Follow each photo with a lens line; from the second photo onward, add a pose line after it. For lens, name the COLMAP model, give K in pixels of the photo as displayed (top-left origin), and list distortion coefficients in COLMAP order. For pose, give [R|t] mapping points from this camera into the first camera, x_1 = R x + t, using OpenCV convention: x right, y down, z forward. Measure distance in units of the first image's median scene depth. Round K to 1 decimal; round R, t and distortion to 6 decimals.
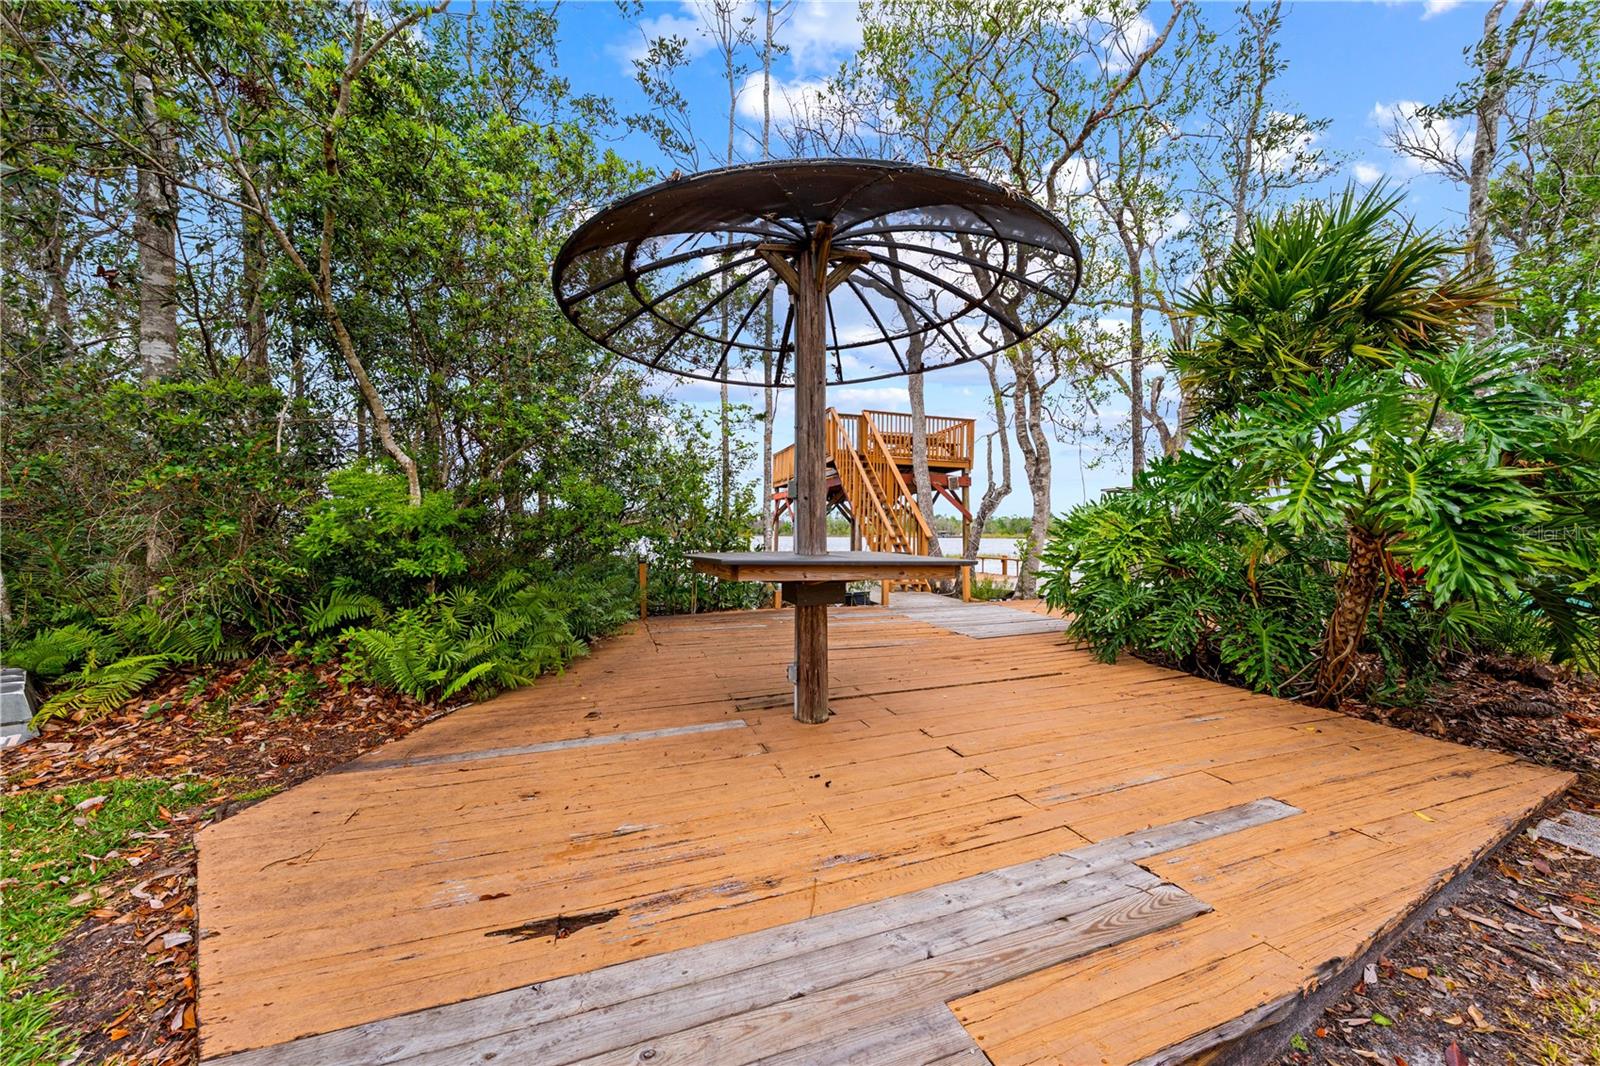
lens RADIAL K [[544.2, 0, 805.0], [0, 544.2, 532.8], [0, 0, 1]] dist [-0.000151, 0.000002]
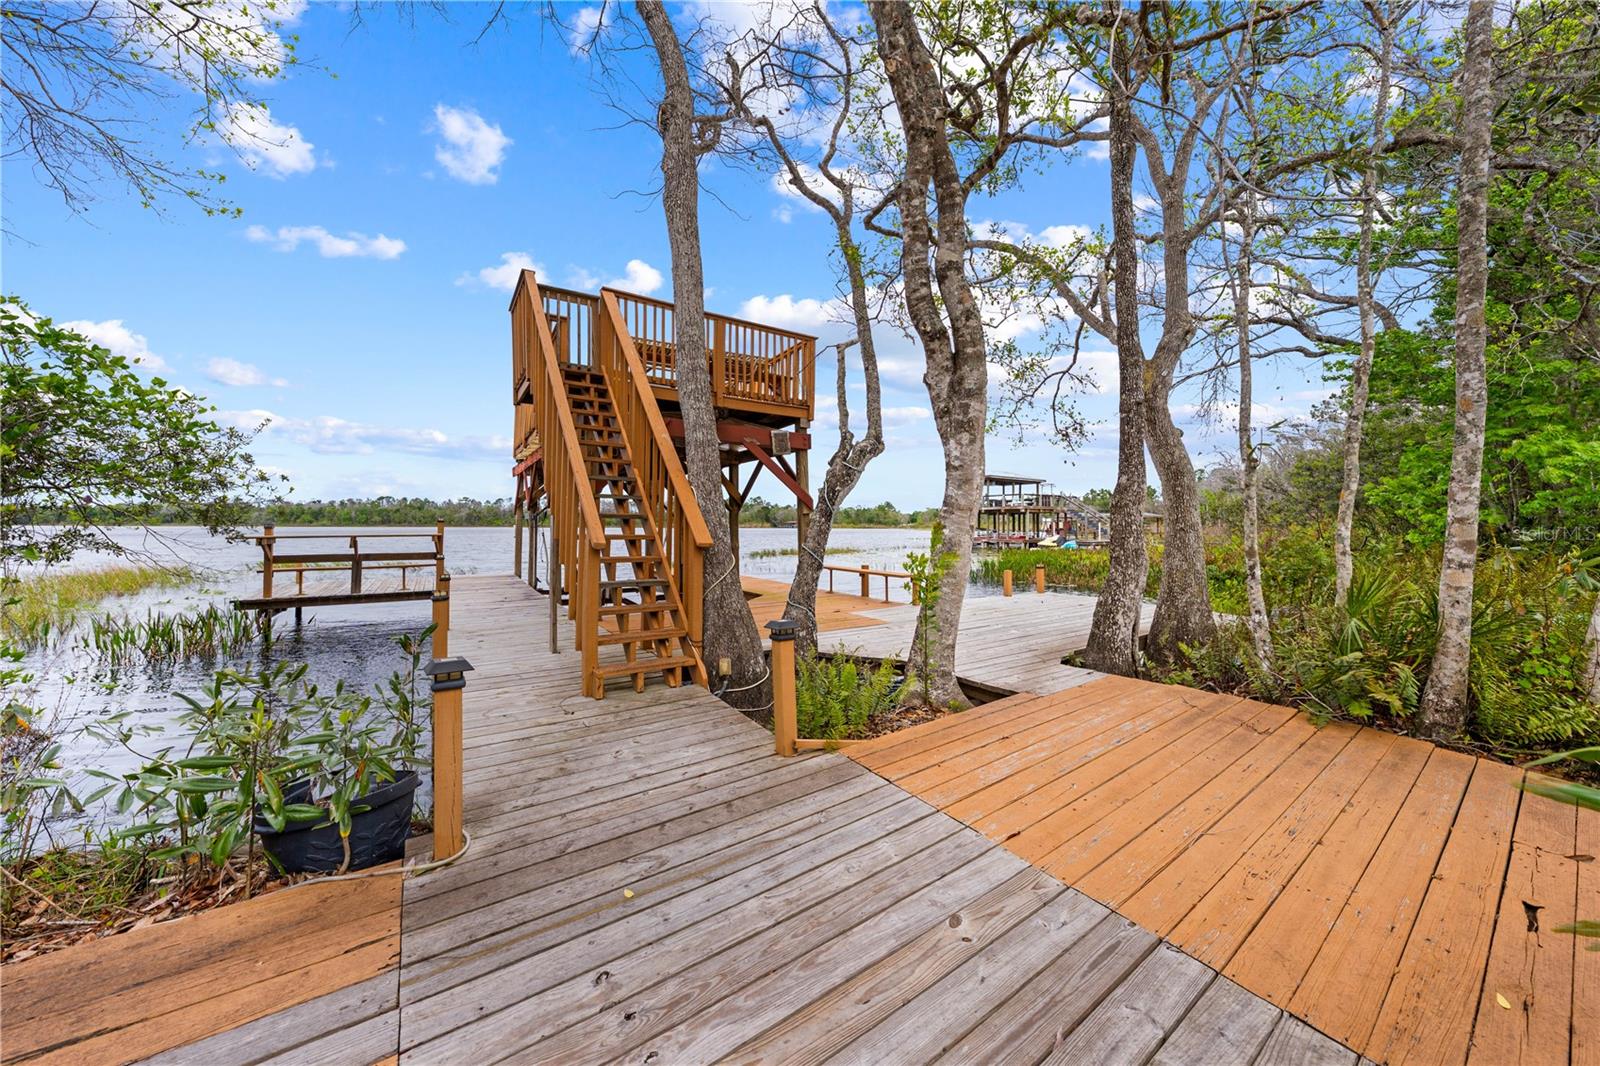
lens RADIAL K [[544.2, 0, 805.0], [0, 544.2, 532.8], [0, 0, 1]] dist [-0.000151, 0.000002]
pose [[0.964443, -0.015244, 0.263850, 0.153691], [0.011111, 0.999791, 0.017150, -0.006780], [-0.264056, -0.013609, 0.964411, 0.467755]]
